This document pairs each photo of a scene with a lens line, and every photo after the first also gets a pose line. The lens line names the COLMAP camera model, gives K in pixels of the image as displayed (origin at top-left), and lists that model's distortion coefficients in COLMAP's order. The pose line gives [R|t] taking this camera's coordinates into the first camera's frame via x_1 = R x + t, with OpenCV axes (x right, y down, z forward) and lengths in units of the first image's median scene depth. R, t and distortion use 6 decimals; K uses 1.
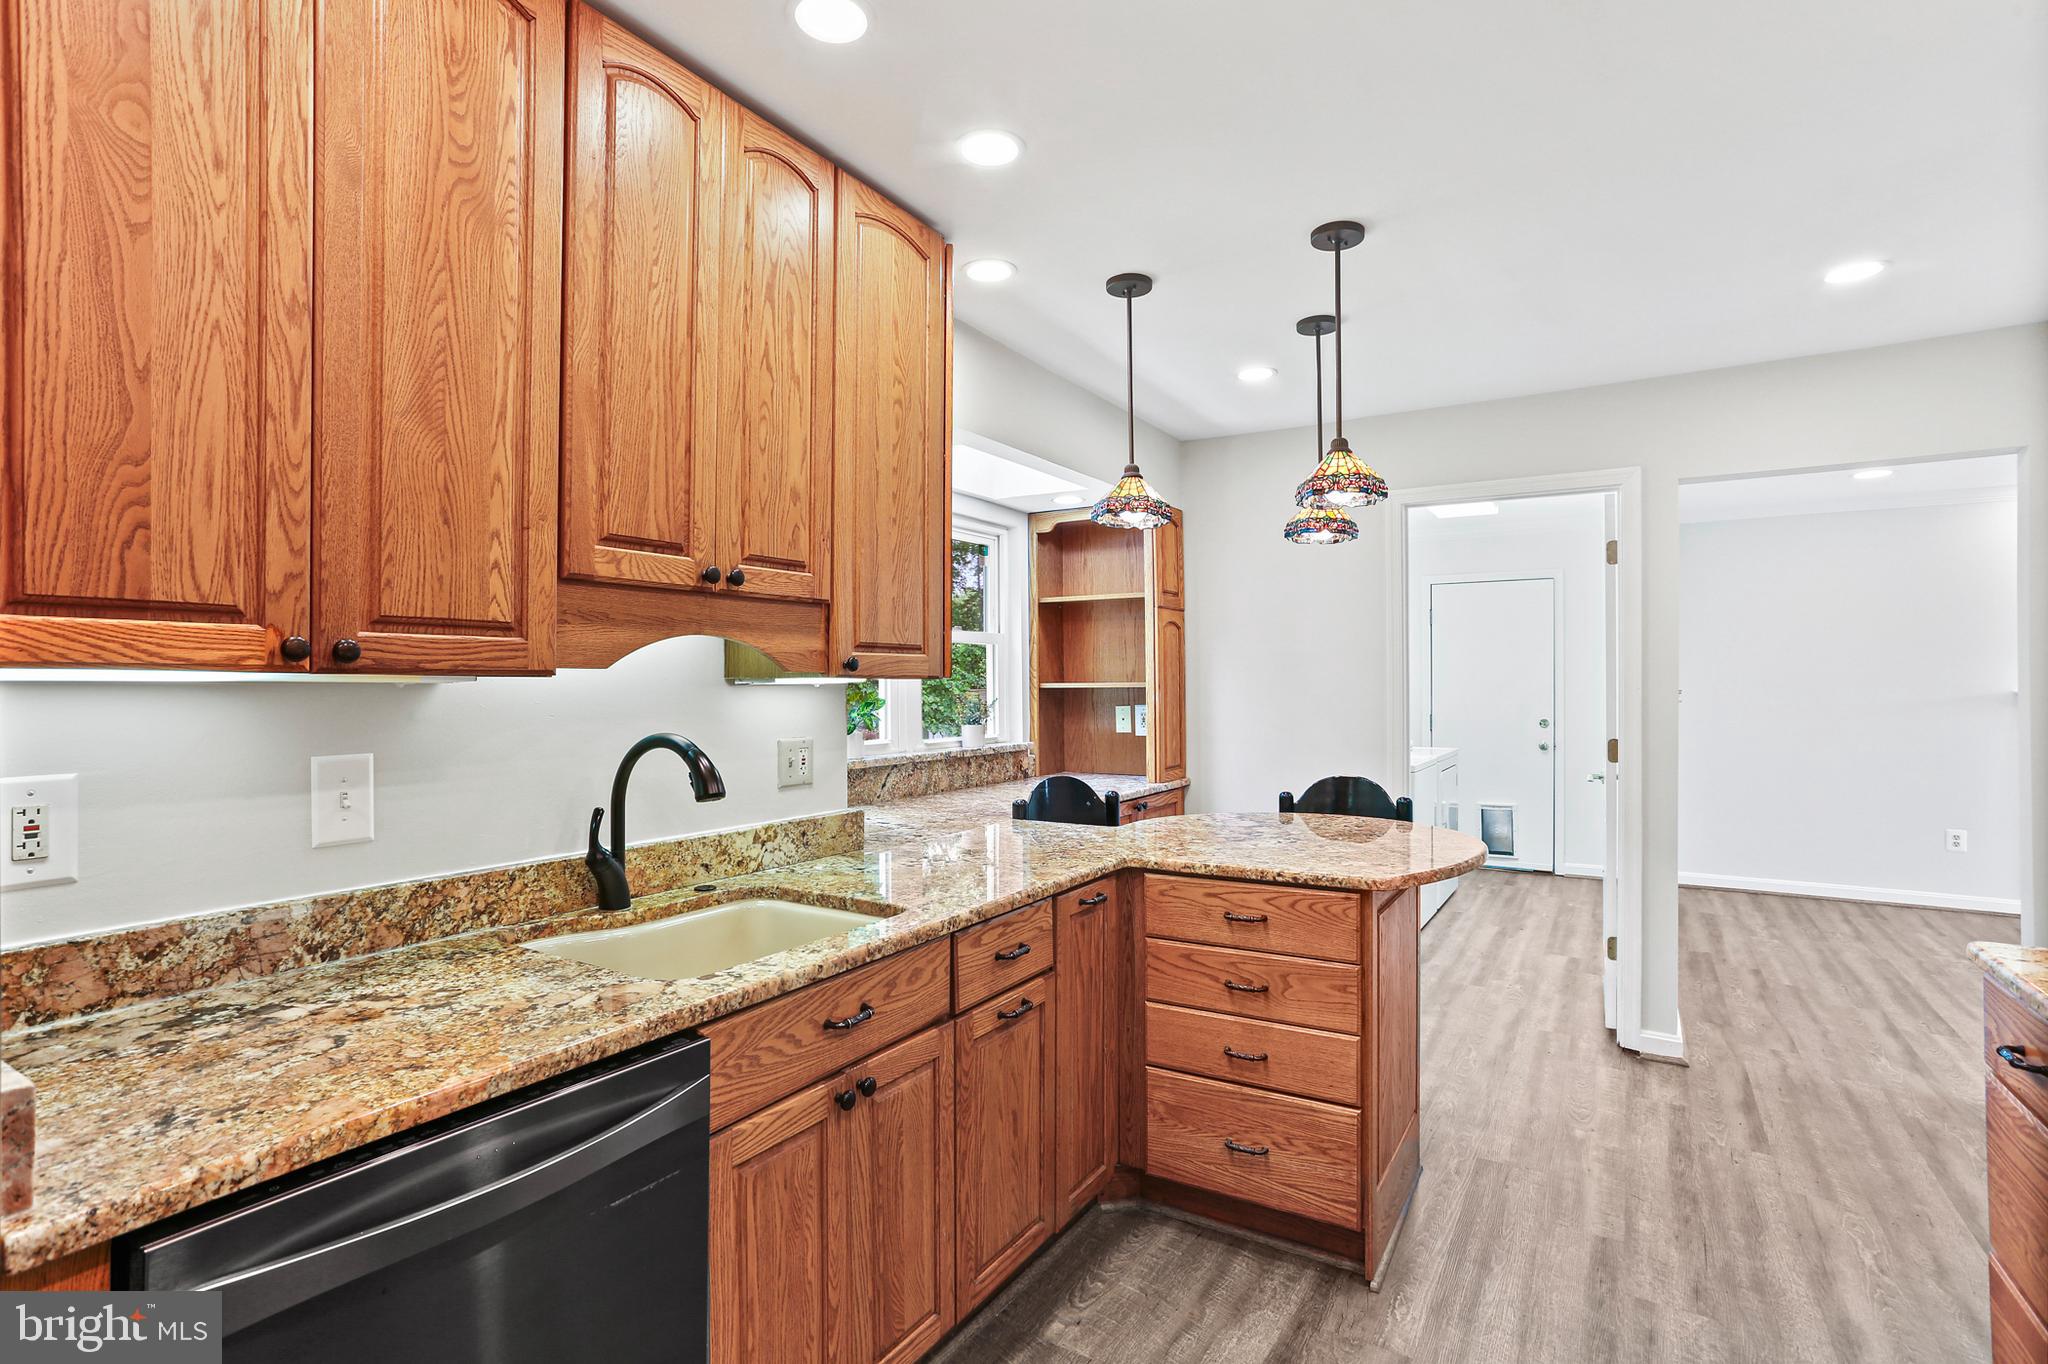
lens RADIAL K [[984.7, 0, 1021.2], [0, 984.7, 672.0], [0, 0, 1]] dist [-0.053343, 0.041153]
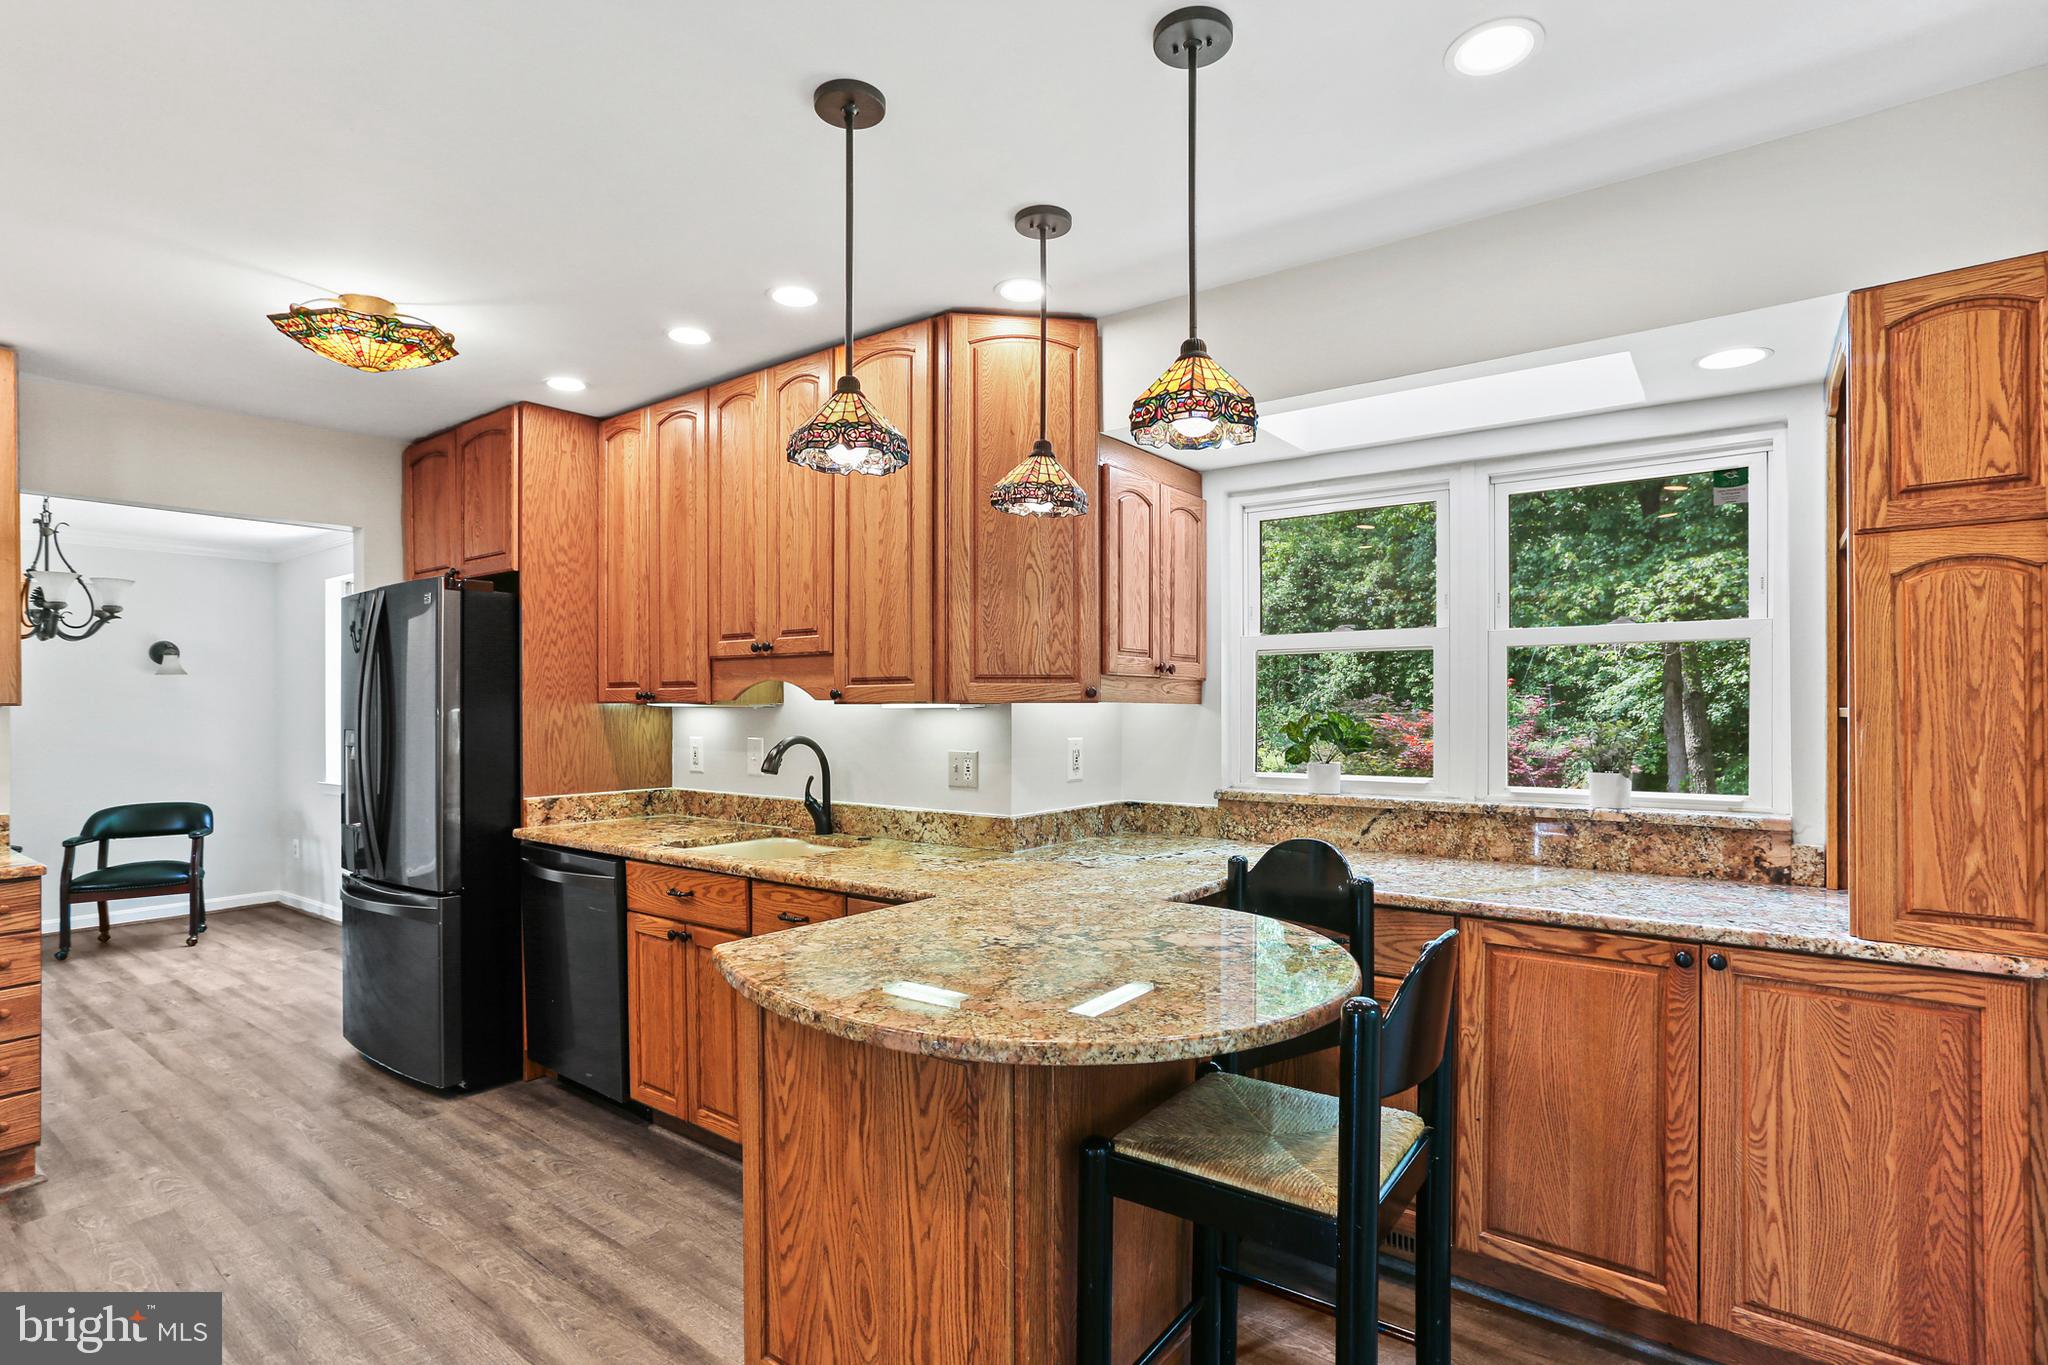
lens RADIAL K [[1002.8, 0, 1024.8], [0, 1002.8, 693.4], [0, 0, 1]] dist [-0.058131, 0.040662]
pose [[-0.084950, -0.011299, -0.996321, 1.321291], [0.013783, 0.999827, -0.012514, 0.013756], [0.996290, -0.014795, -0.084779, 1.478245]]
